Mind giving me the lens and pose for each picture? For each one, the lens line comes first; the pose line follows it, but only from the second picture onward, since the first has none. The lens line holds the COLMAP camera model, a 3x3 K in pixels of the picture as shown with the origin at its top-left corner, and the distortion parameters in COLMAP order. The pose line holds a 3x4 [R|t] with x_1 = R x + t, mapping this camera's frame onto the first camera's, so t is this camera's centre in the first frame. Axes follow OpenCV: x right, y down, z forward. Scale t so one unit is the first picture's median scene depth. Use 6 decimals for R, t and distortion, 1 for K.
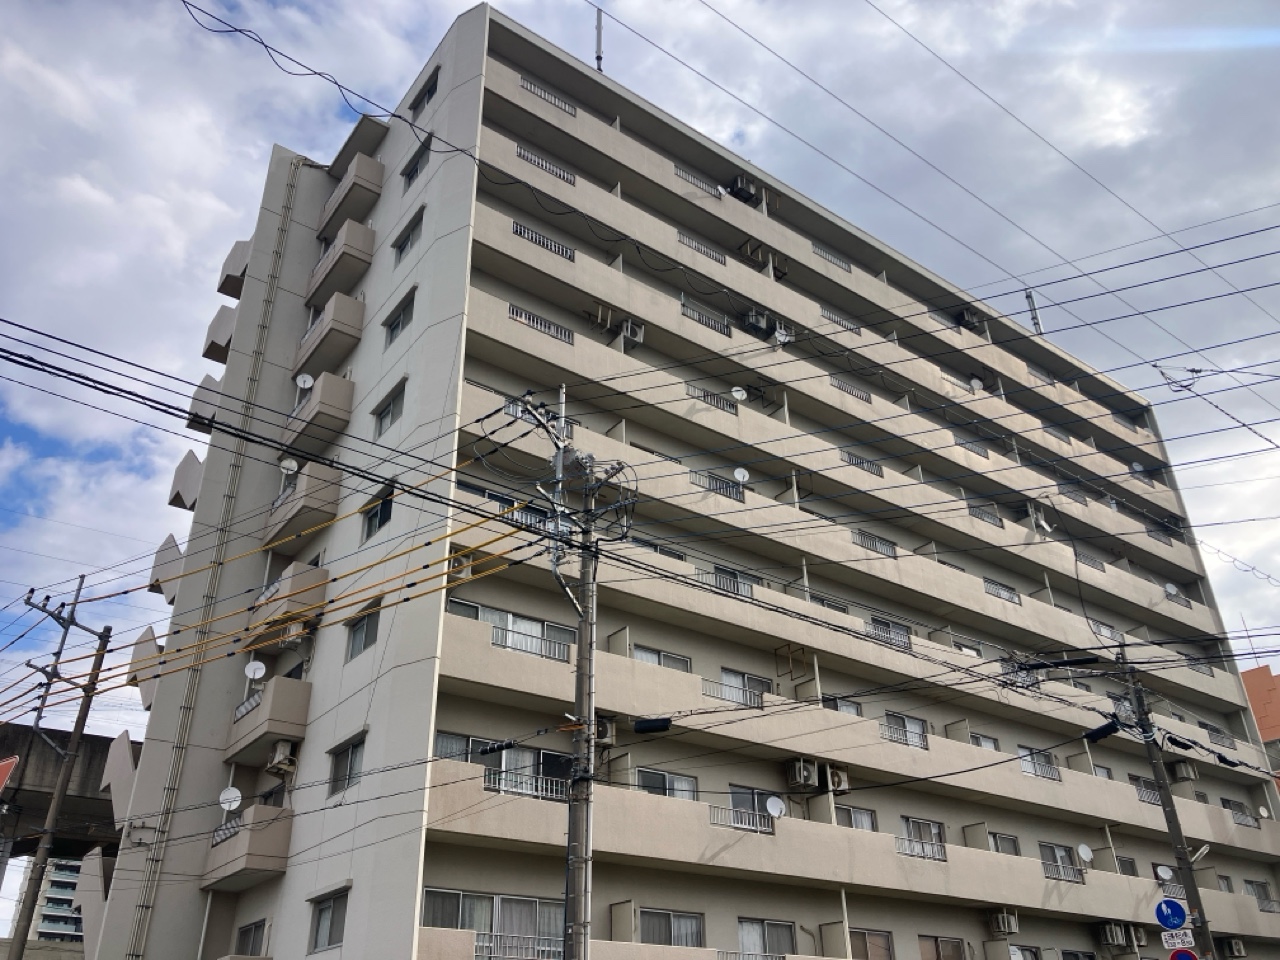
lens RADIAL K [[1039.1, 0, 621.3], [0, 1039.1, 482.5], [0, 0, 1]] dist [0.004860, 0.005193]
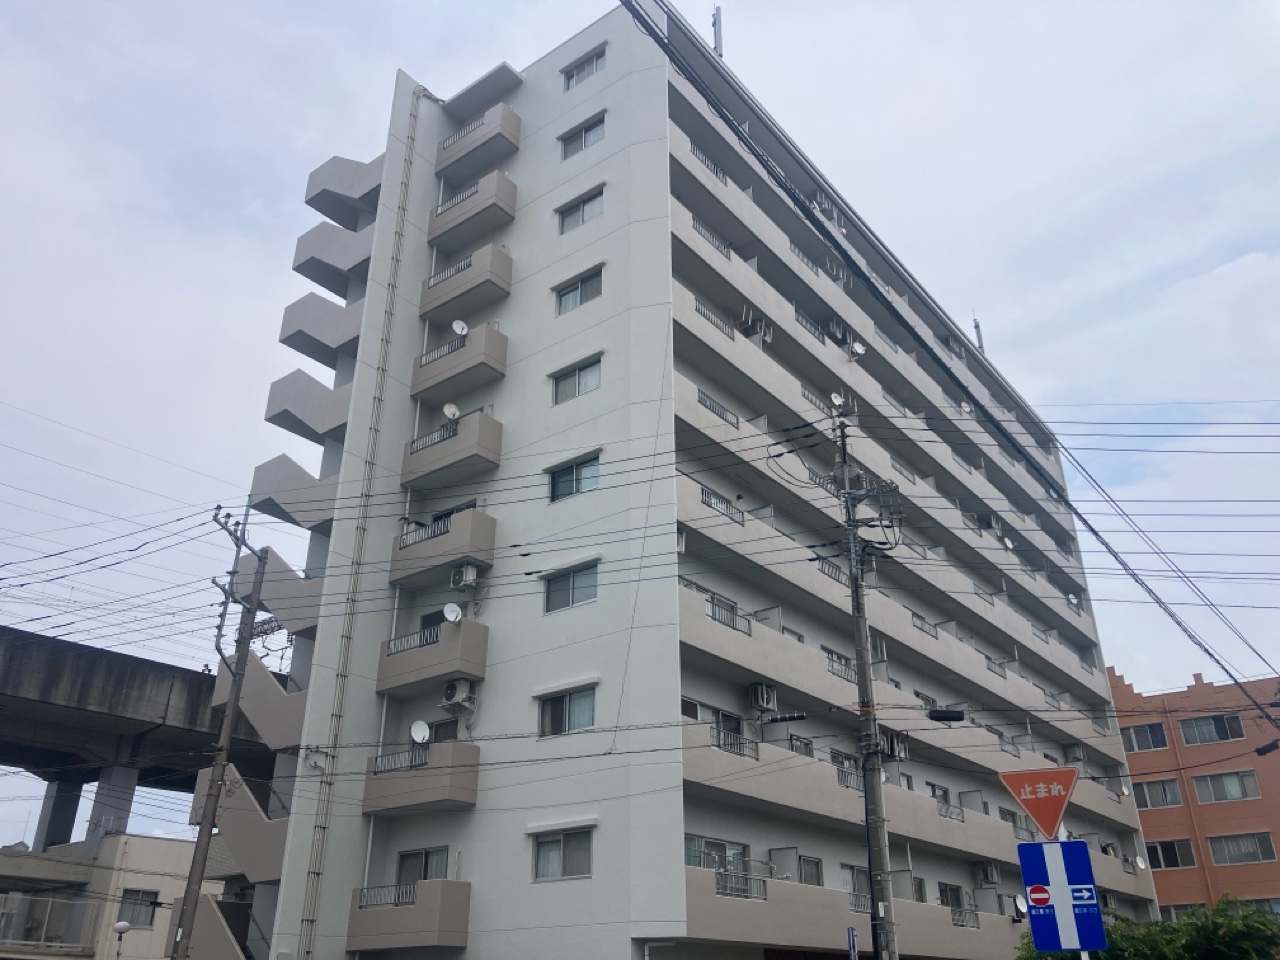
lens RADIAL K [[1055.5, 0, 638.3], [0, 1055.5, 441.1], [0, 0, 1]] dist [0.002083, -0.003476]
pose [[0.961413, 0.138660, 0.237610, -0.391203], [-0.145777, 0.989238, 0.012558, -0.026733], [-0.233311, -0.046711, 0.971280, -0.060746]]
